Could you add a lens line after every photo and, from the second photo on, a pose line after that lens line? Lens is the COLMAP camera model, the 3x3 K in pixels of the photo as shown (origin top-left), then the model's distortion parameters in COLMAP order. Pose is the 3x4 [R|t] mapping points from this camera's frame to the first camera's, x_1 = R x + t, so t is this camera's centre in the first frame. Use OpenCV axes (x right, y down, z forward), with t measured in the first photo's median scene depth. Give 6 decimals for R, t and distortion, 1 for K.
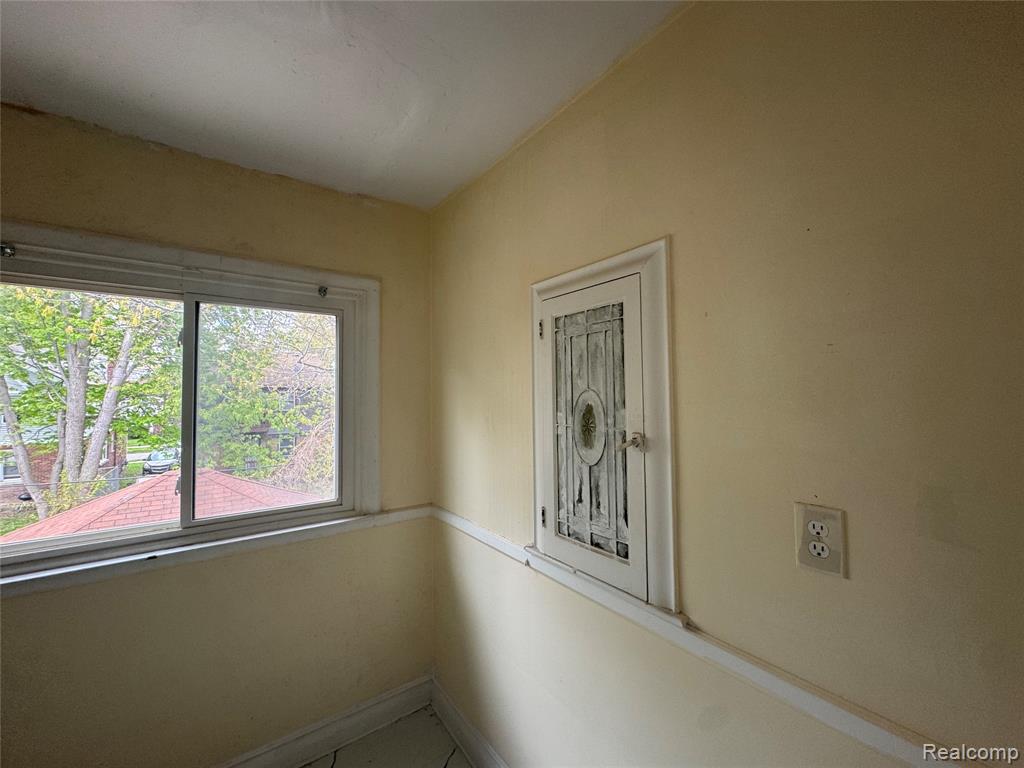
lens RADIAL K [[408.7, 0, 508.5], [0, 408.7, 383.6], [0, 0, 1]] dist [-0.004160, 0.000398]
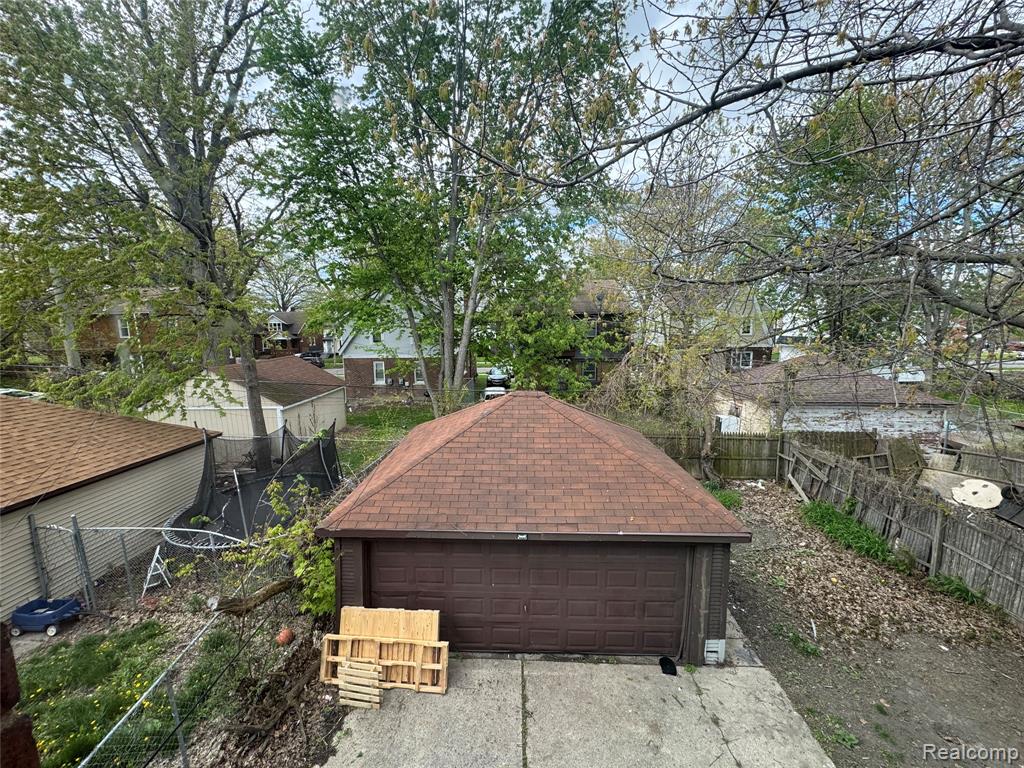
lens RADIAL K [[408.7, 0, 507.8], [0, 408.7, 385.7], [0, 0, 1]] dist [-0.004160, 0.000398]
pose [[0.784507, 0.090715, -0.613449, -0.083705], [0.024037, 0.984051, 0.176257, 0.001780], [0.619654, -0.153020, 0.769814, 0.072965]]
